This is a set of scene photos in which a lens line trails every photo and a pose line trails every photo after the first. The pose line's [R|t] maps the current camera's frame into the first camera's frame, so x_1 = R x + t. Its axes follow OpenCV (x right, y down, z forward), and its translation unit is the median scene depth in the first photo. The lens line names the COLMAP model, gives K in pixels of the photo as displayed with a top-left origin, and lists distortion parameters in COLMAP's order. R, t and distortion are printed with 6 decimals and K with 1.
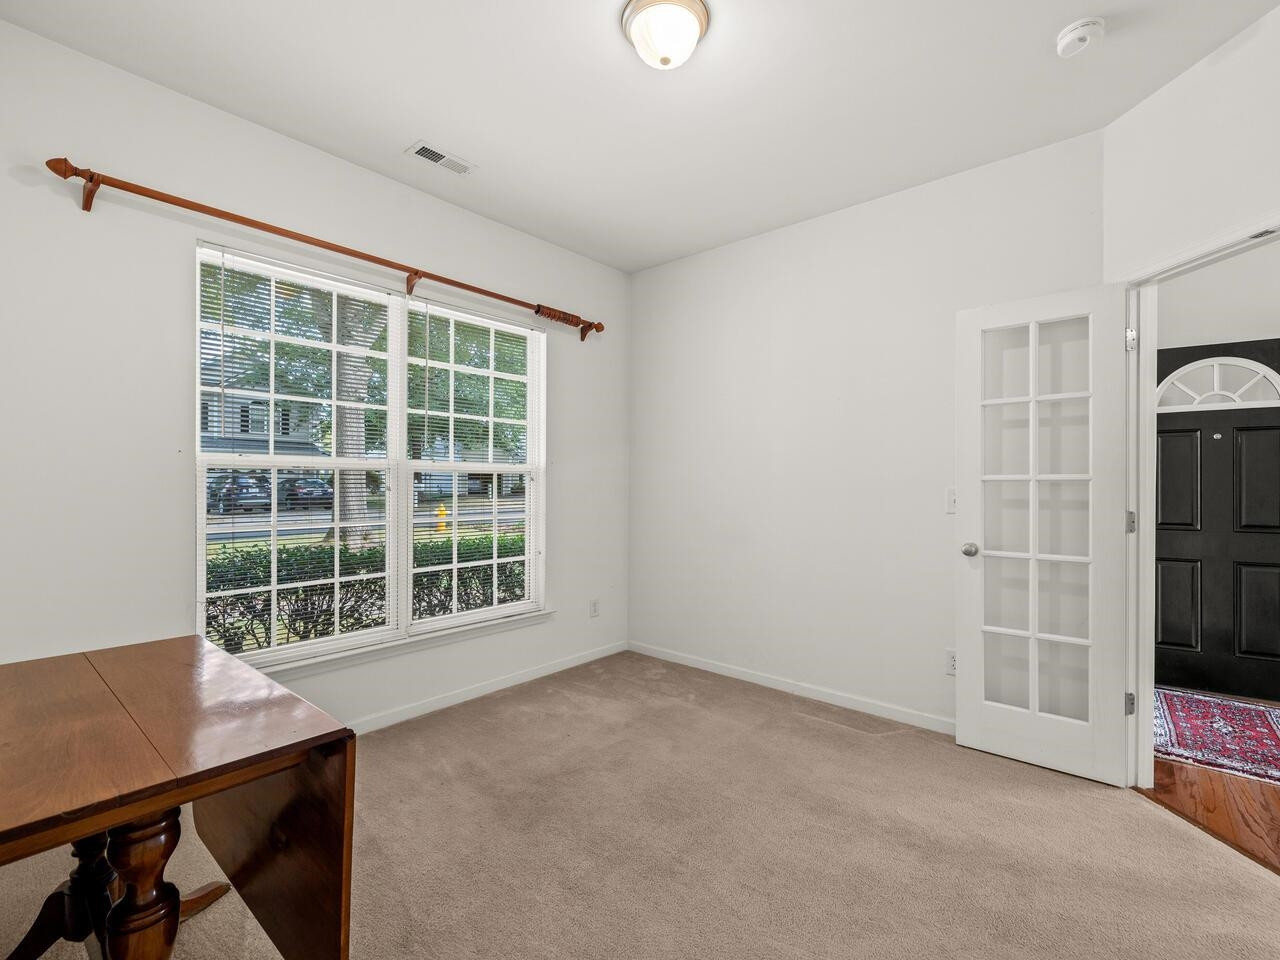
lens RADIAL K [[581.2, 0, 642.6], [0, 581.2, 485.3], [0, 0, 1]] dist [-0.000389, 0.000205]
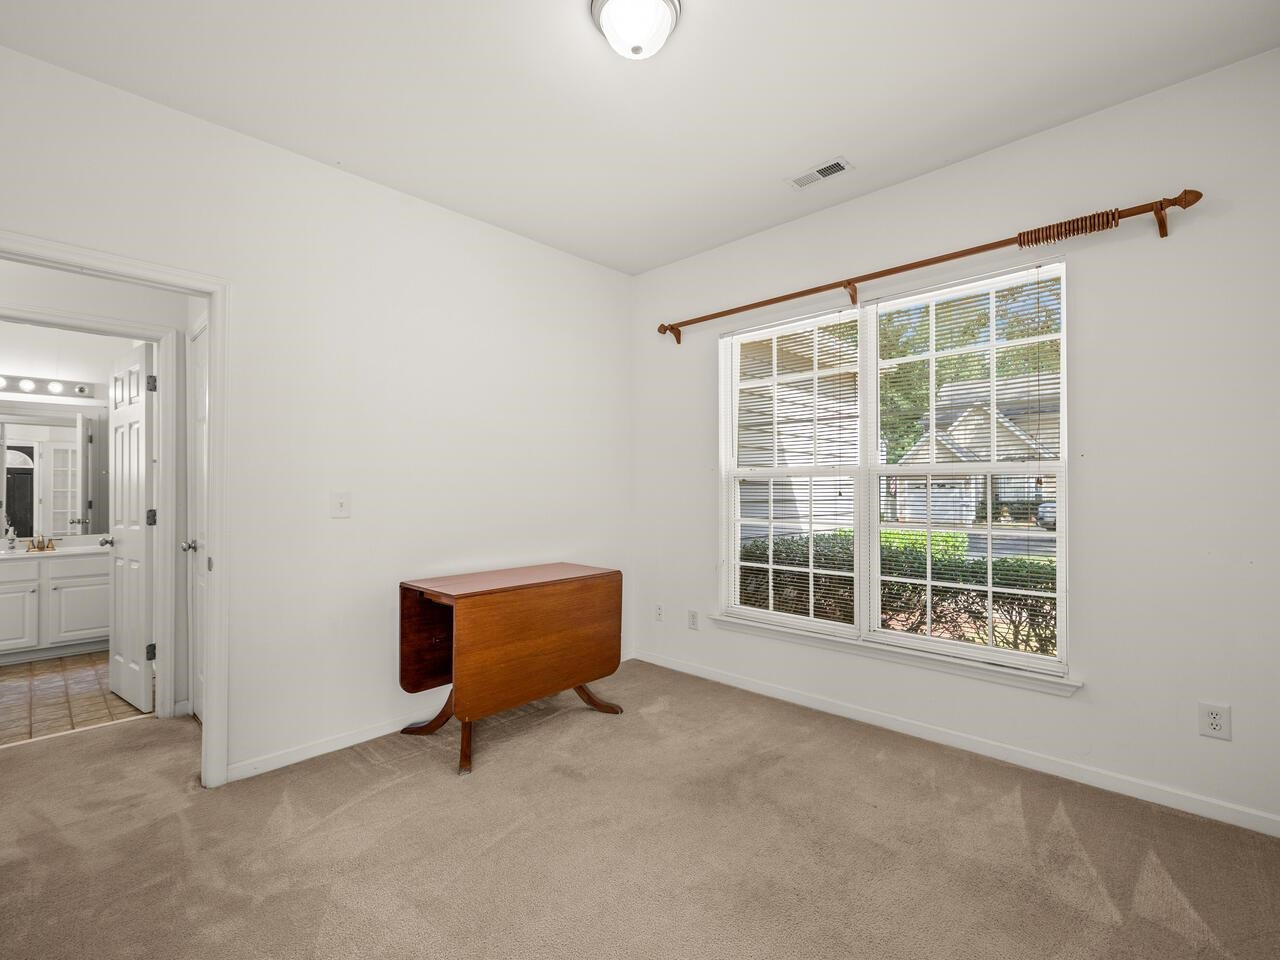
lens RADIAL K [[581.2, 0, 642.6], [0, 581.2, 485.3], [0, 0, 1]] dist [-0.000389, 0.000205]
pose [[-0.051069, -0.004788, -0.998684, 0.672673], [0.003549, 0.999981, -0.004975, -0.006016], [0.998689, -0.003799, -0.051051, 0.716069]]
